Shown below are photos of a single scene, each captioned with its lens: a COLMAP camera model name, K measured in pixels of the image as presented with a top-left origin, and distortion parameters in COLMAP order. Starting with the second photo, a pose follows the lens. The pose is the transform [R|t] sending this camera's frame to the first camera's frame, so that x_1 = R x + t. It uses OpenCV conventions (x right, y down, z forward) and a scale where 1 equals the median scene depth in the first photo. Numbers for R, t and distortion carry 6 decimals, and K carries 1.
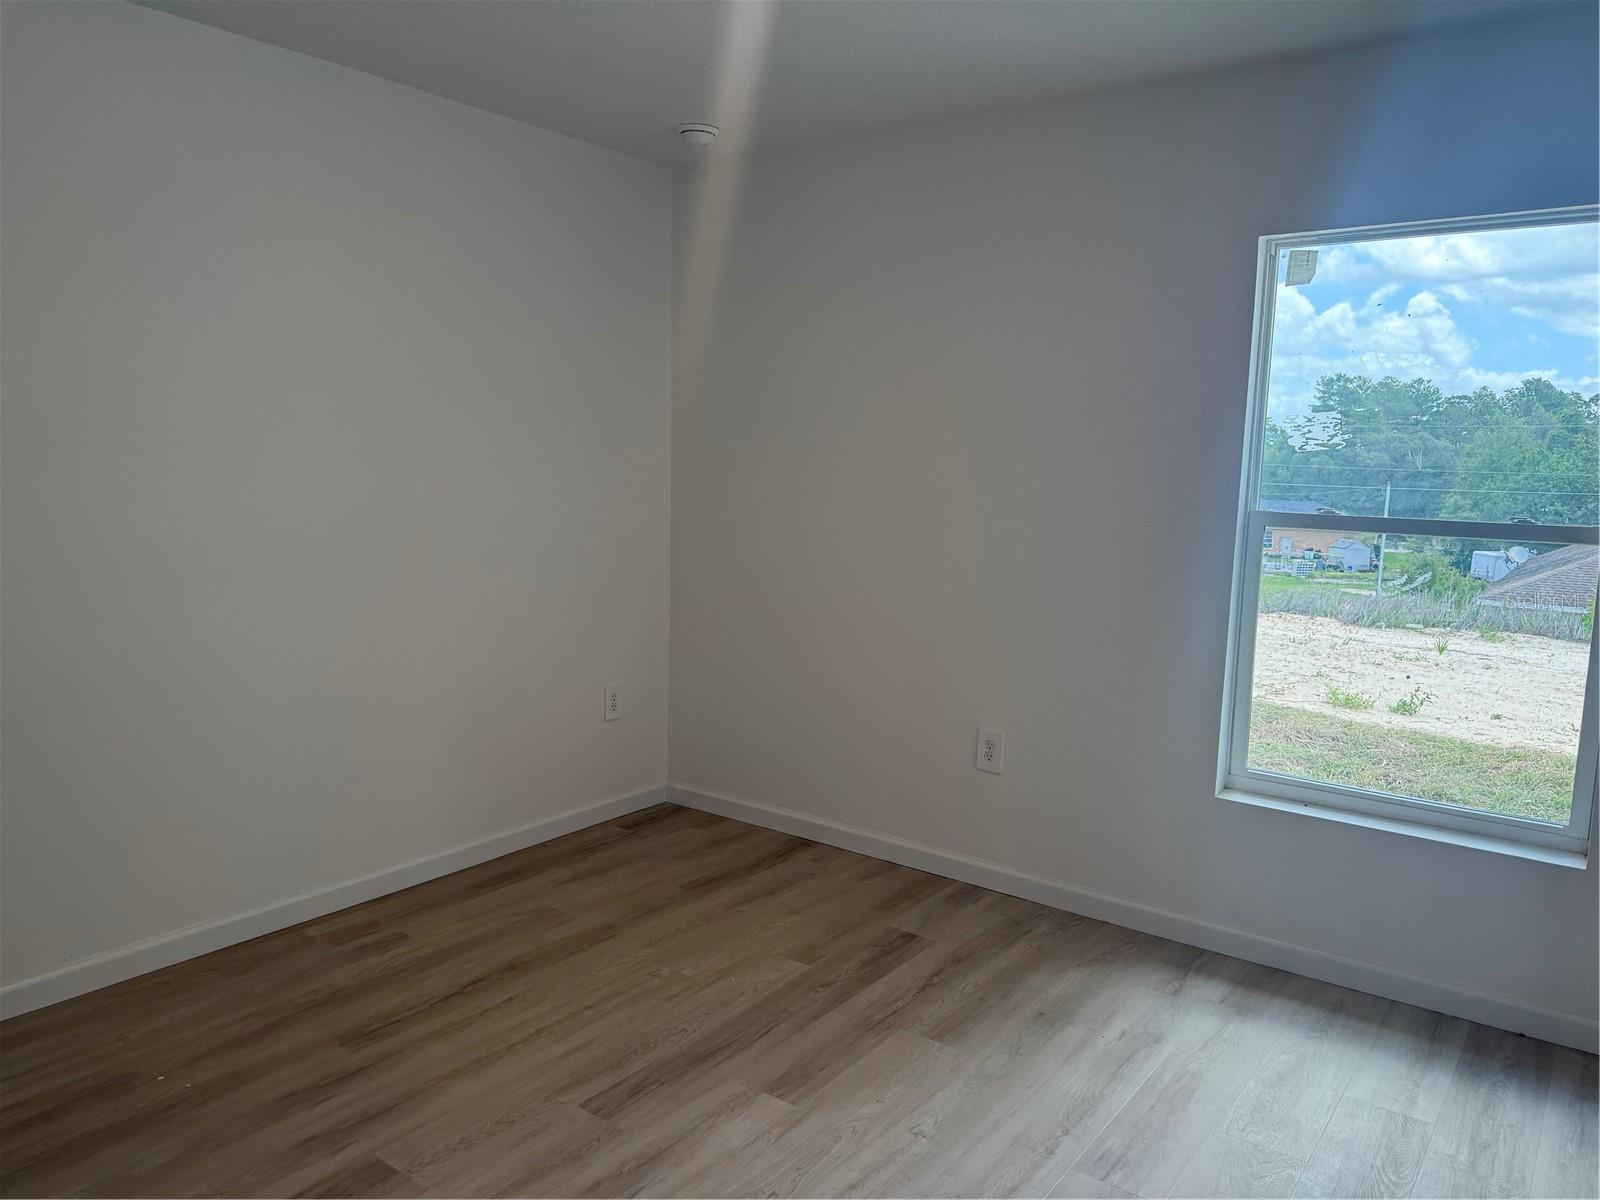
lens RADIAL K [[1147.3, 0, 796.7], [0, 1147.3, 602.4], [0, 0, 1]] dist [0.107027, -0.108324]
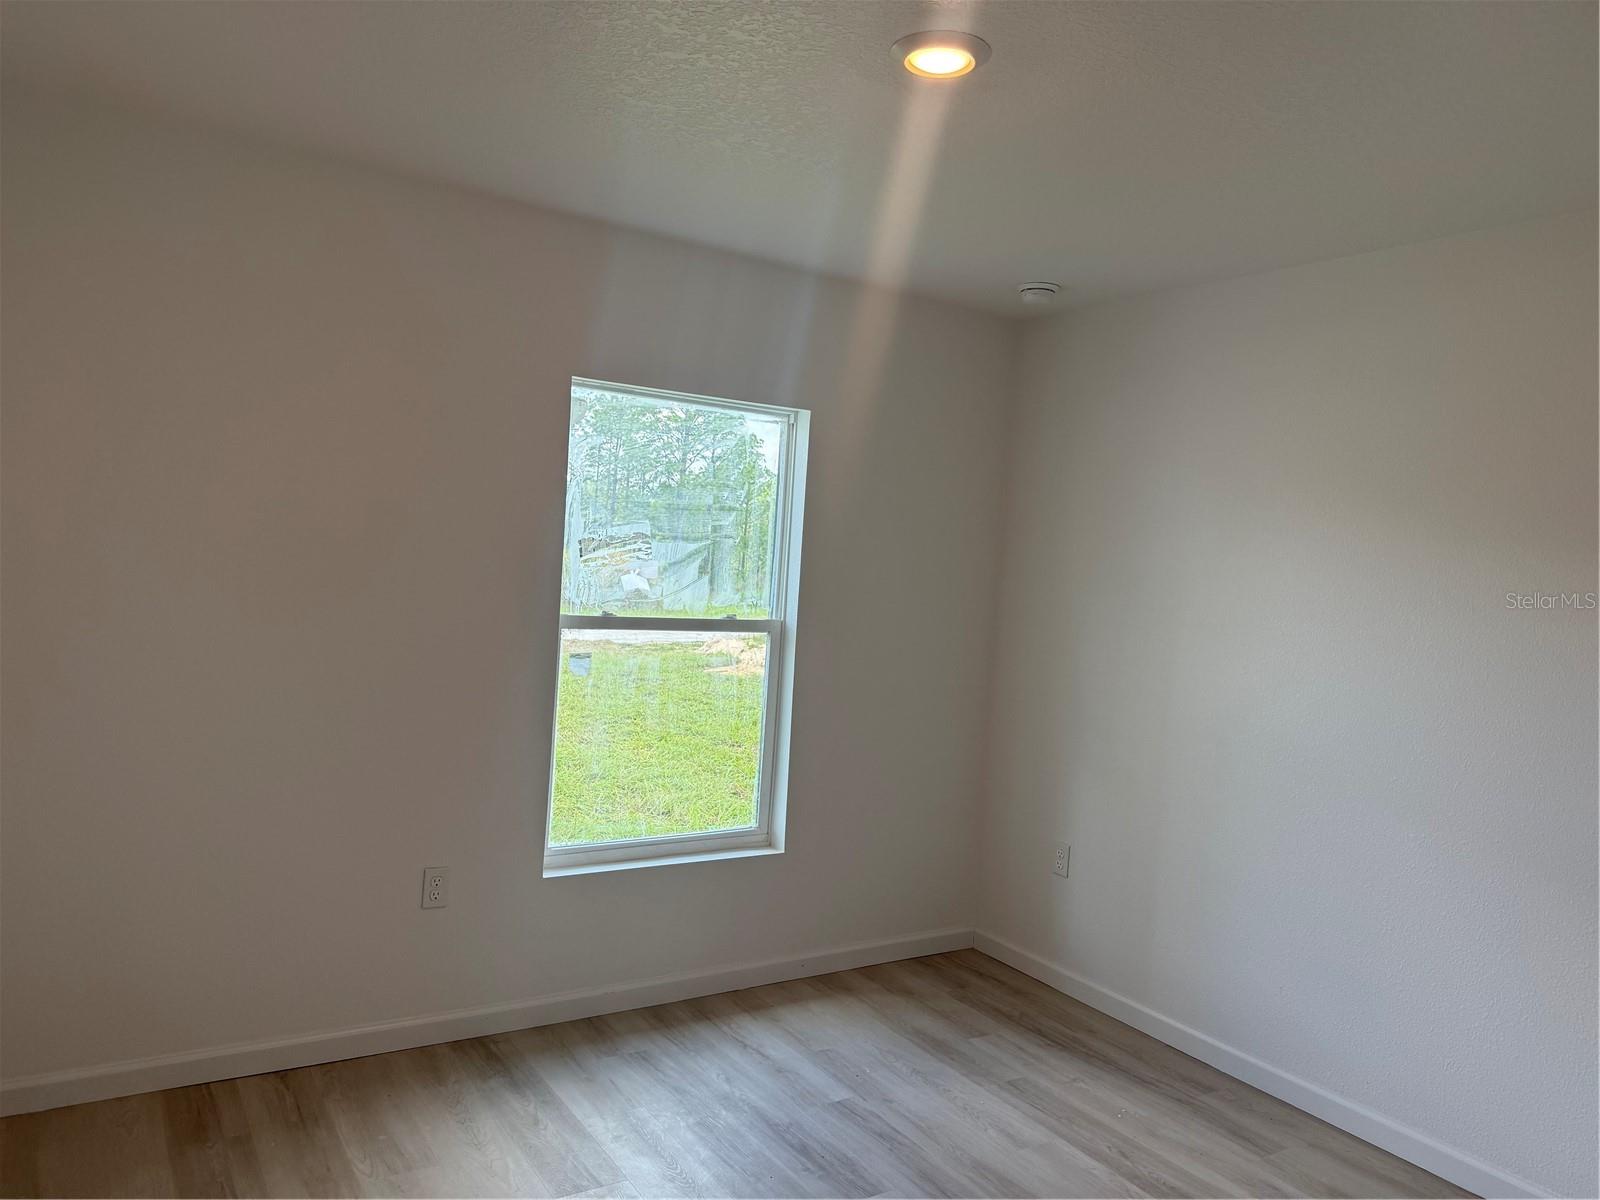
lens RADIAL K [[1147.3, 0, 796.7], [0, 1147.3, 602.4], [0, 0, 1]] dist [0.107027, -0.108324]
pose [[0.357473, -0.024212, 0.933609, -0.574837], [0.072524, 0.997365, -0.001904, -0.069689], [-0.931103, 0.068390, 0.358287, 0.403310]]
